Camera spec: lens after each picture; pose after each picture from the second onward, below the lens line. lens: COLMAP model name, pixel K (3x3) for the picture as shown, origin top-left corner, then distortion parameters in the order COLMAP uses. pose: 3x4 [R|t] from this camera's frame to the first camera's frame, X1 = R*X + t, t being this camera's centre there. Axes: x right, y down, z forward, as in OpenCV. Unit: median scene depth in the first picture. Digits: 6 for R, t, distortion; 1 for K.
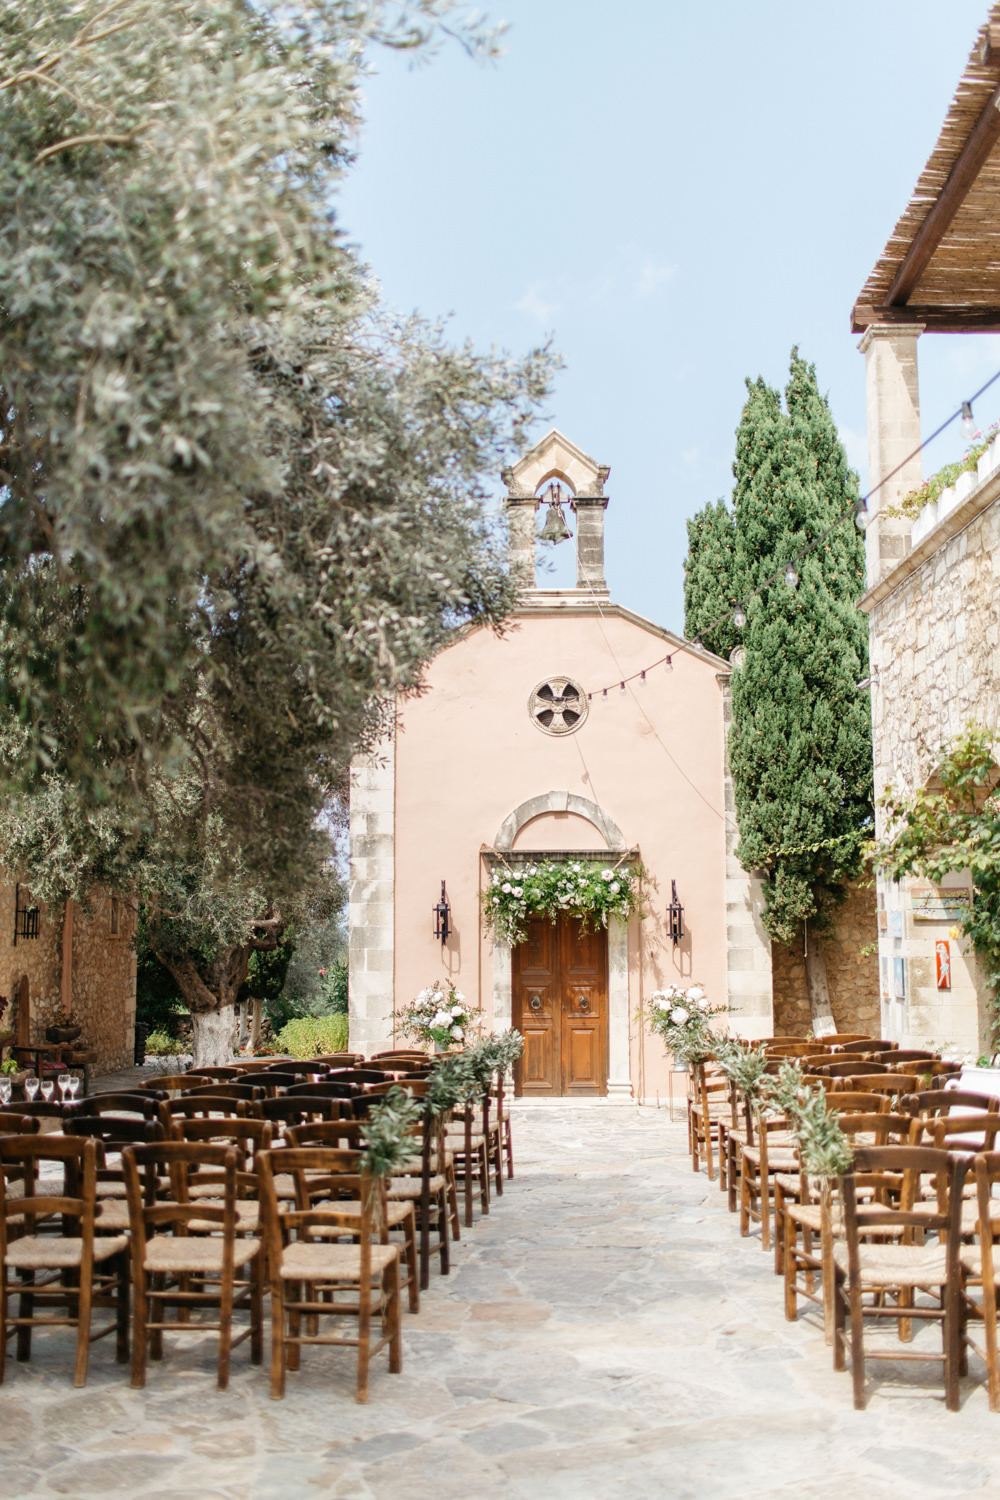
lens RADIAL K [[1456.5, 0, 492.6], [0, 1456.5, 776.7], [0, 0, 1]] dist [-0.002809, -0.010706]
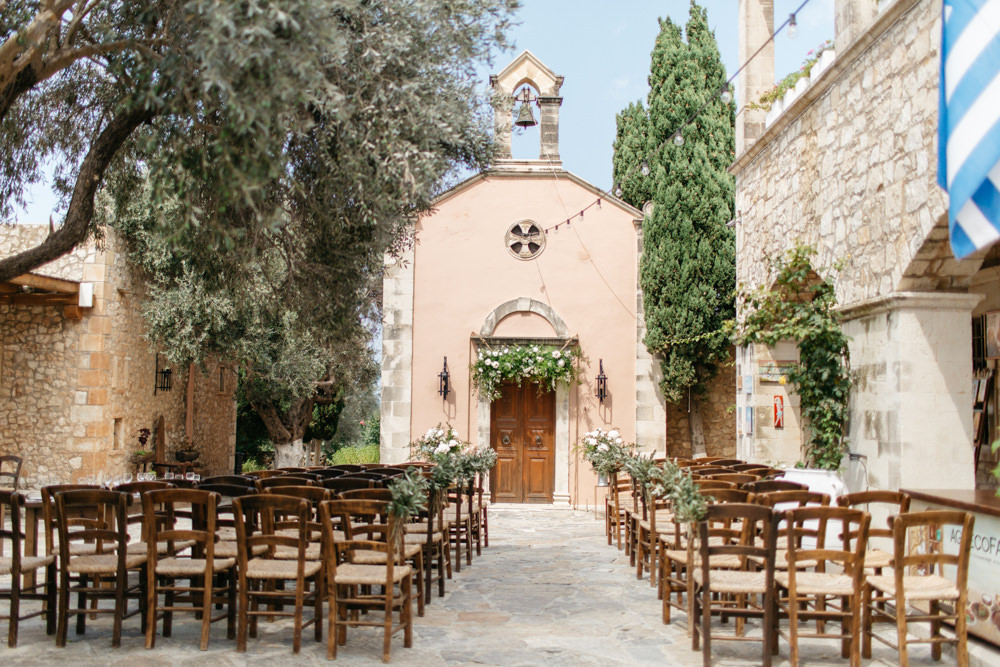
lens RADIAL K [[999.4, 0, 480.3], [0, 999.4, 334.0], [0, 0, 1]] dist [-0.000214, -0.013812]
pose [[0.999833, 0.018269, 0.000300, 0.001358], [-0.018267, 0.999152, 0.036913, 0.014151], [0.000375, -0.036912, 0.999318, -0.017938]]
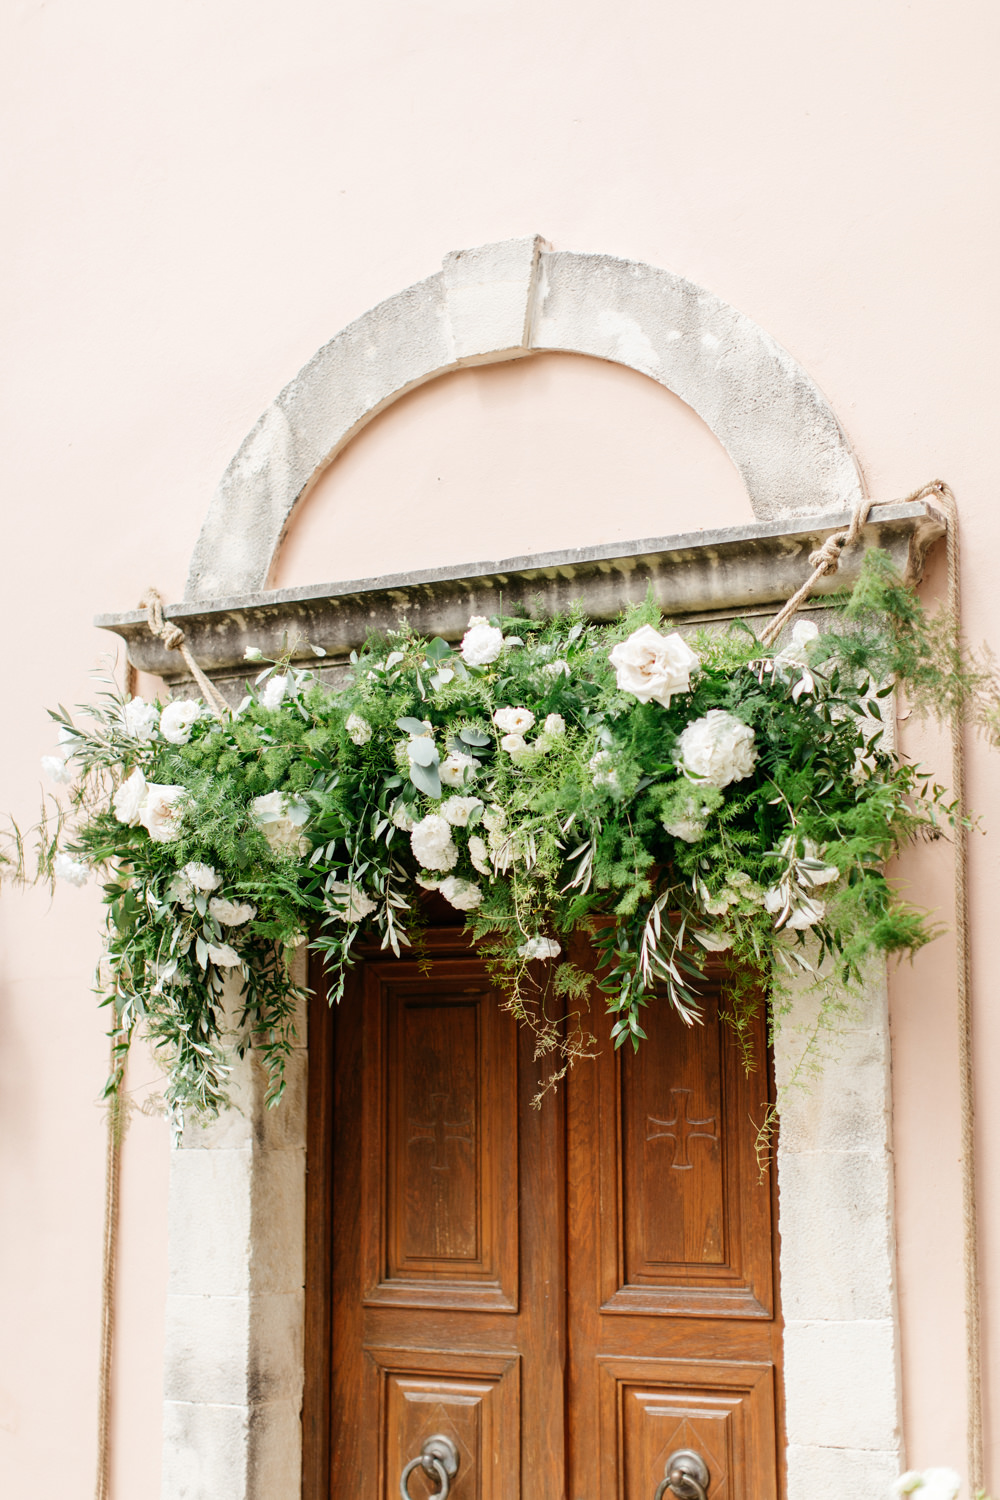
lens RADIAL K [[2229.5, 0, 528.9], [0, 2229.5, 750.6], [0, 0, 1]] dist [0.026667, 0.005878]
pose [[0.874675, -0.078605, -0.478294, 0.235831], [0.043149, 0.995472, -0.084692, 0.126890], [0.482786, 0.053440, 0.874107, 1.052737]]
